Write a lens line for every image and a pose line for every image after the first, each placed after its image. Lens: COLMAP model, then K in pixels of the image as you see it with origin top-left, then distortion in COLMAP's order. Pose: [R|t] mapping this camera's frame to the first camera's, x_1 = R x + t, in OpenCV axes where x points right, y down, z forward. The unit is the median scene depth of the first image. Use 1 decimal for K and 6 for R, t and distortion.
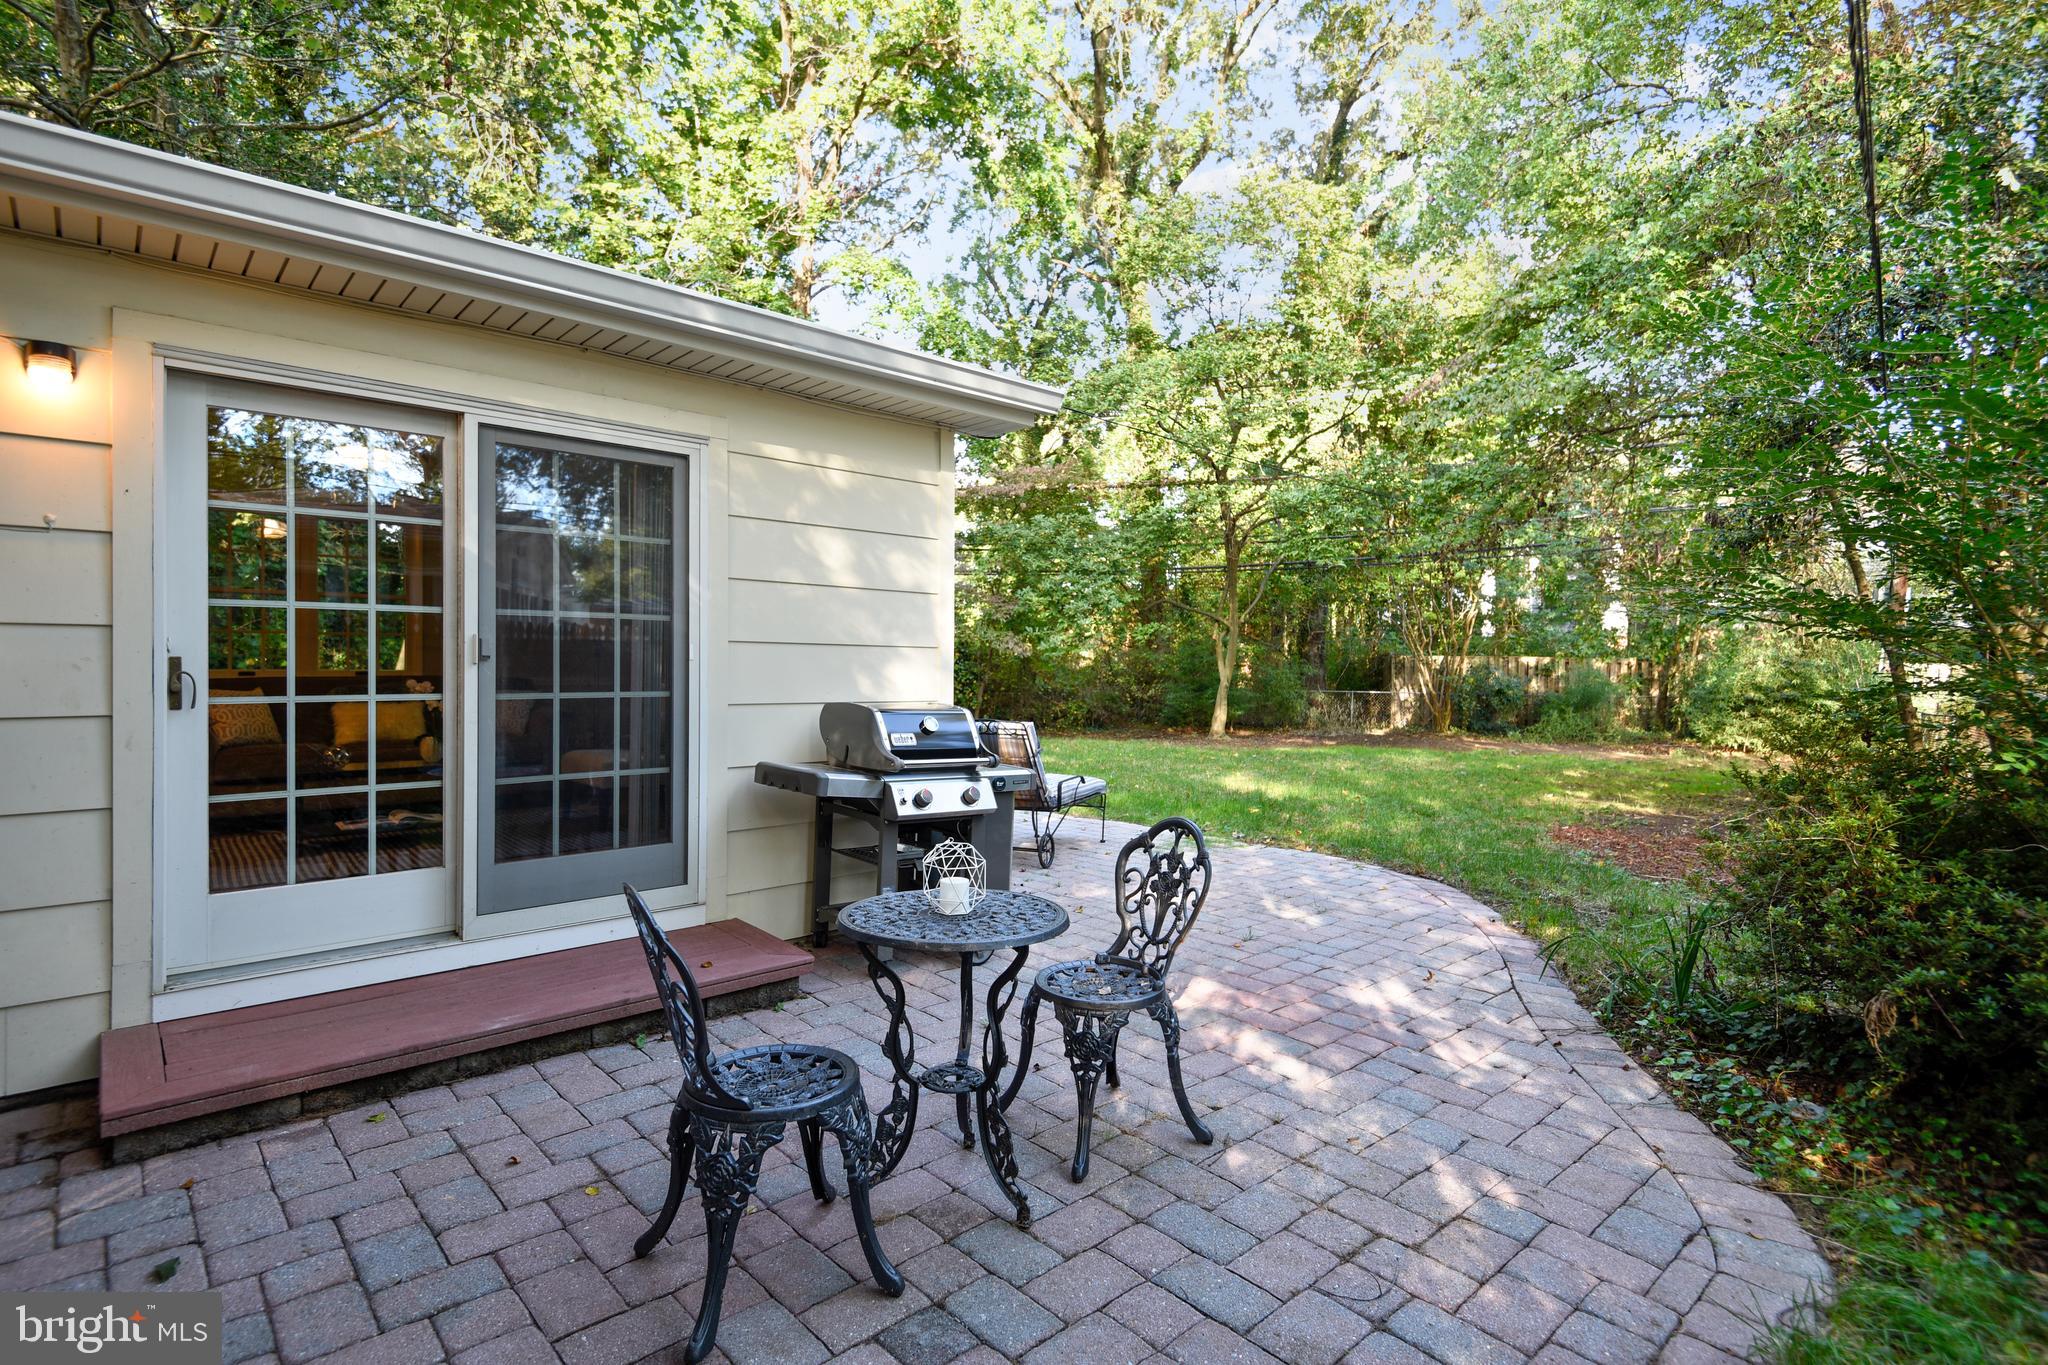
lens RADIAL K [[999.2, 0, 1010.7], [0, 999.2, 684.3], [0, 0, 1]] dist [0.005744, 0.000126]
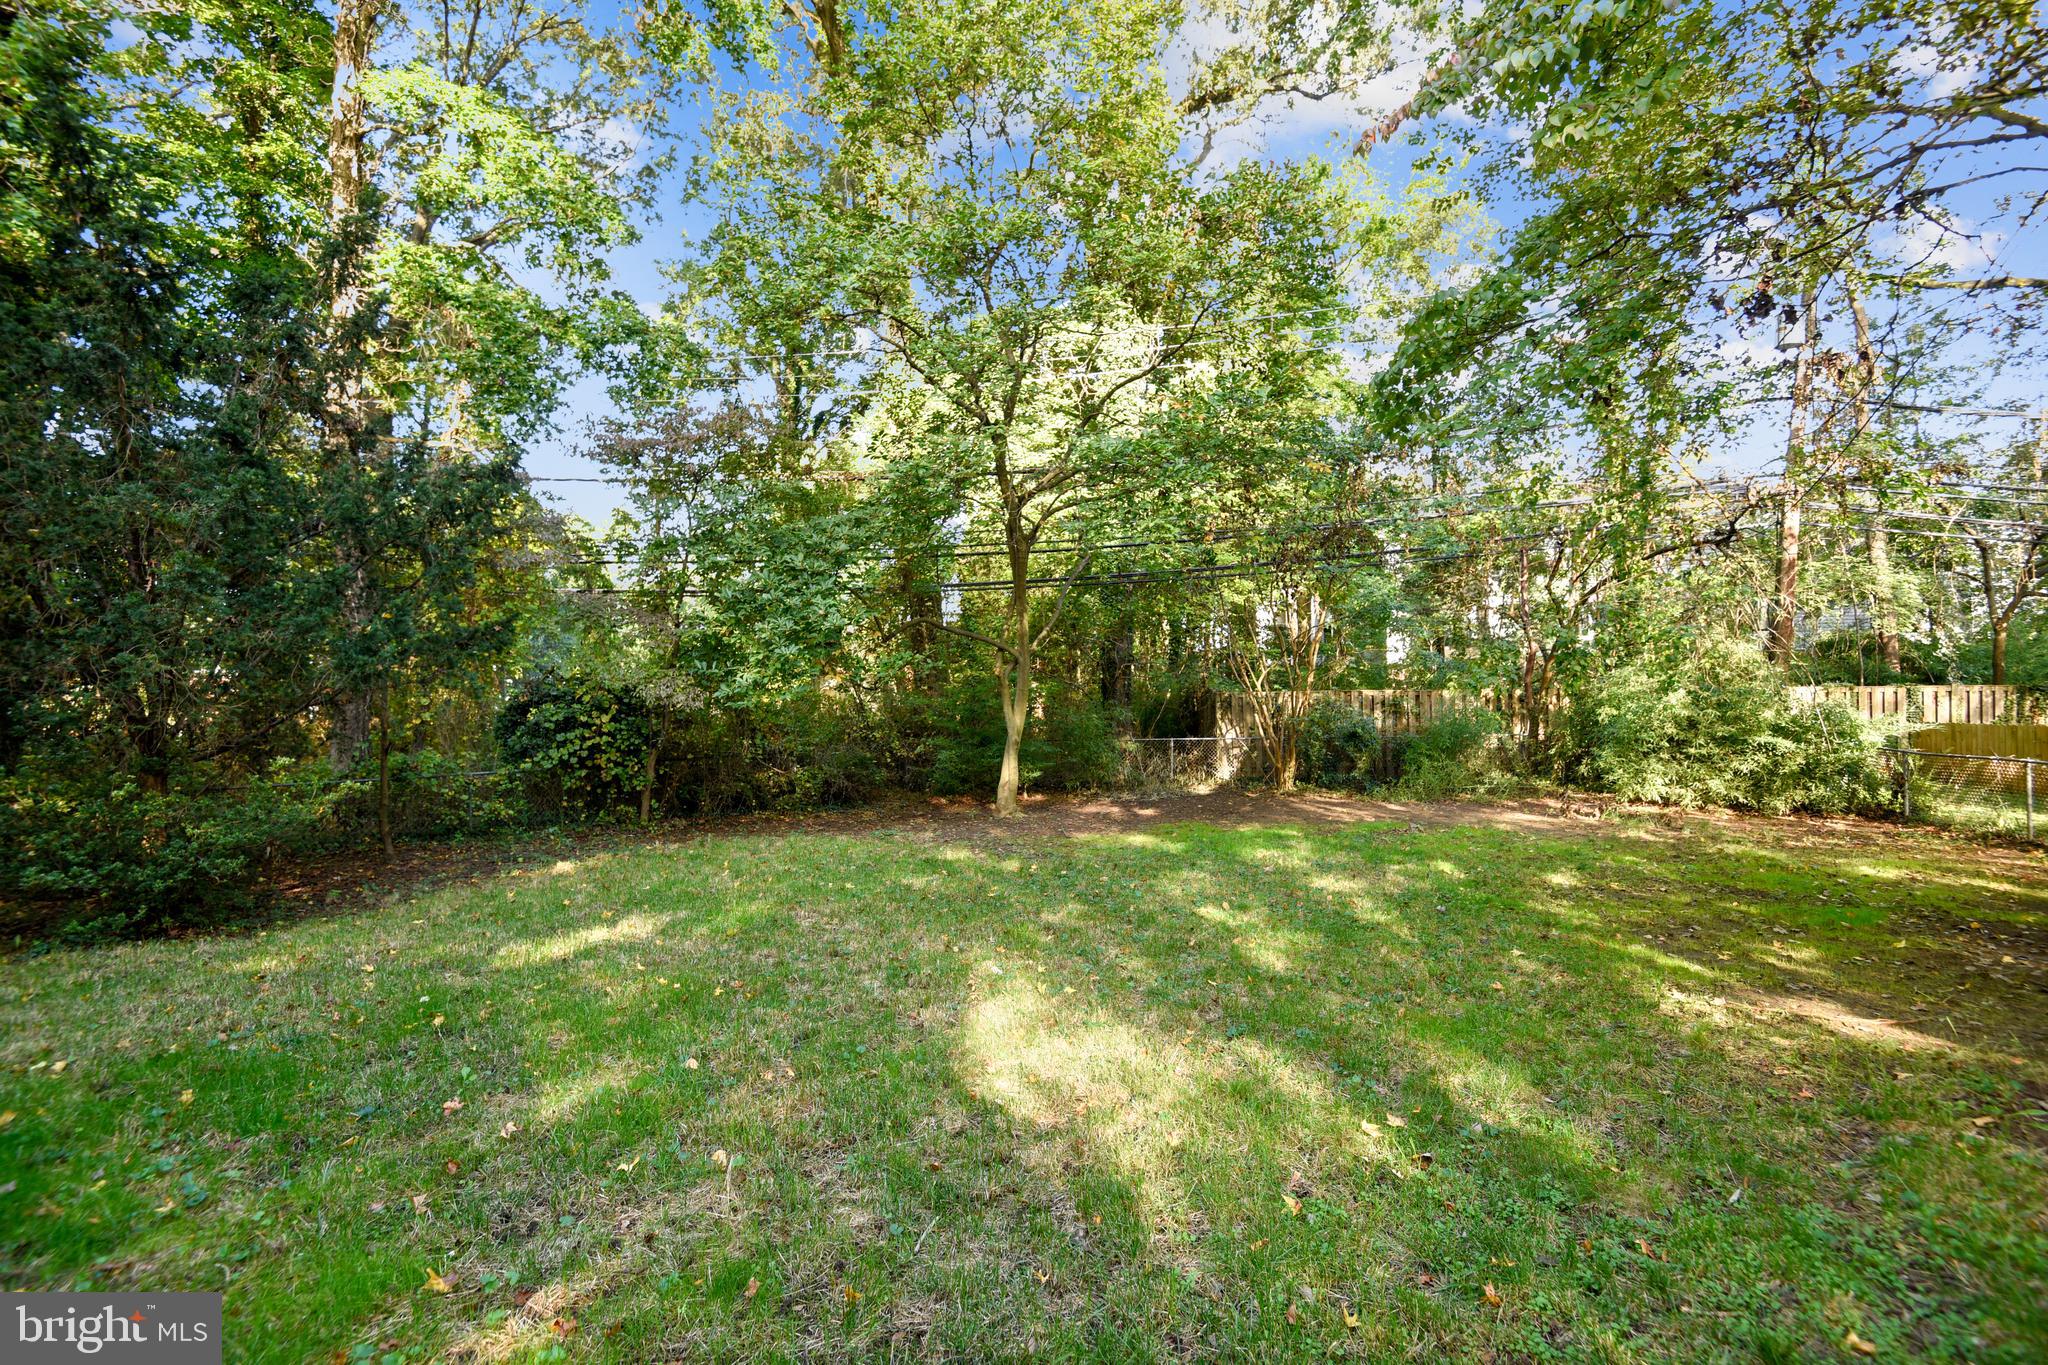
lens RADIAL K [[924.2, 0, 1024.2], [0, 924.2, 687.0], [0, 0, 1]] dist [0.001595, 0.000029]
pose [[0.975790, -0.023141, 0.217481, 0.068000], [0.031488, 0.998891, -0.034992, -0.011328], [-0.216430, 0.040992, 0.975437, 0.304693]]
